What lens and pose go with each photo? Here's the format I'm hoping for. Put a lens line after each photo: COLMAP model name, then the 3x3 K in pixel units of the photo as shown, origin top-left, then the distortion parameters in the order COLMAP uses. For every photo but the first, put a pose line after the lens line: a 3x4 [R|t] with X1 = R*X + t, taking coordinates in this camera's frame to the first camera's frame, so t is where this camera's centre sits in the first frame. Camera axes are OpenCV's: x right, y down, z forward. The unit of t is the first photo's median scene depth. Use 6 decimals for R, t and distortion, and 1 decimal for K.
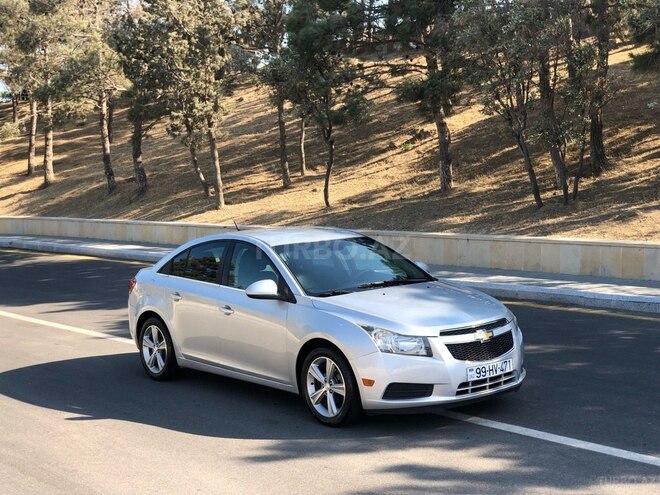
lens RADIAL K [[973.7, 0, 328.2], [0, 973.7, 215.8], [0, 0, 1]] dist [0.152842, -0.095313]
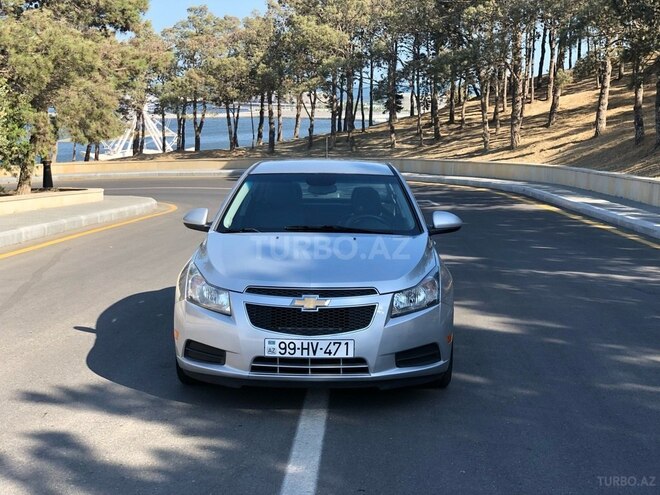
lens RADIAL K [[970.6, 0, 330.0], [0, 970.6, 247.5], [0, 0, 1]] dist [0.069647, 0.005431]
pose [[0.765533, 0.119269, -0.632246, 0.496878], [-0.073207, 0.992433, 0.098575, 0.005298], [0.639218, -0.029177, 0.768471, 0.348366]]
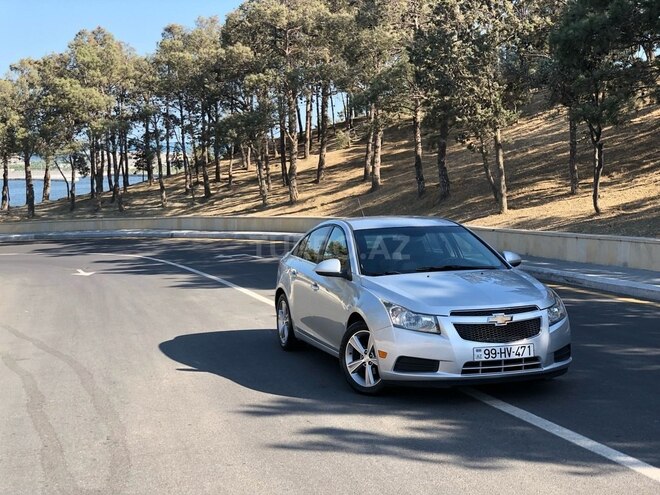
lens RADIAL K [[970.6, 0, 330.0], [0, 970.6, 247.5], [0, 0, 1]] dist [0.069647, 0.005431]
pose [[0.922201, 0.039742, -0.384663, 0.299411], [-0.032482, 0.999151, 0.025356, 0.022146], [0.385344, -0.010889, 0.922709, 0.001185]]
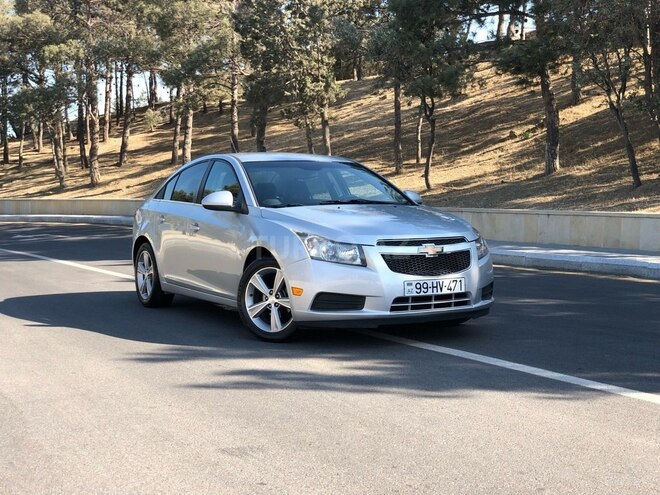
lens RADIAL K [[970.3, 0, 342.8], [0, 970.3, 246.6], [0, 0, 1]] dist [0.051971, -0.020748]
pose [[0.985322, 0.047900, -0.163849, 0.177133], [-0.045962, 0.998821, 0.015600, 0.085609], [0.164404, -0.007840, 0.986362, 0.079970]]
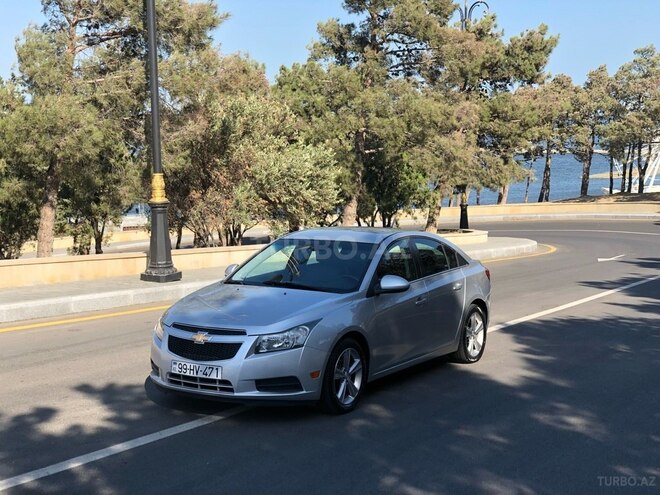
lens RADIAL K [[973.7, 0, 328.2], [0, 973.7, 215.8], [0, 0, 1]] dist [0.152842, -0.095313]
pose [[0.333807, 0.087981, -0.938527, 0.926841], [-0.067826, 0.995296, 0.069178, -0.070438], [0.940198, 0.040565, 0.338204, 0.603569]]
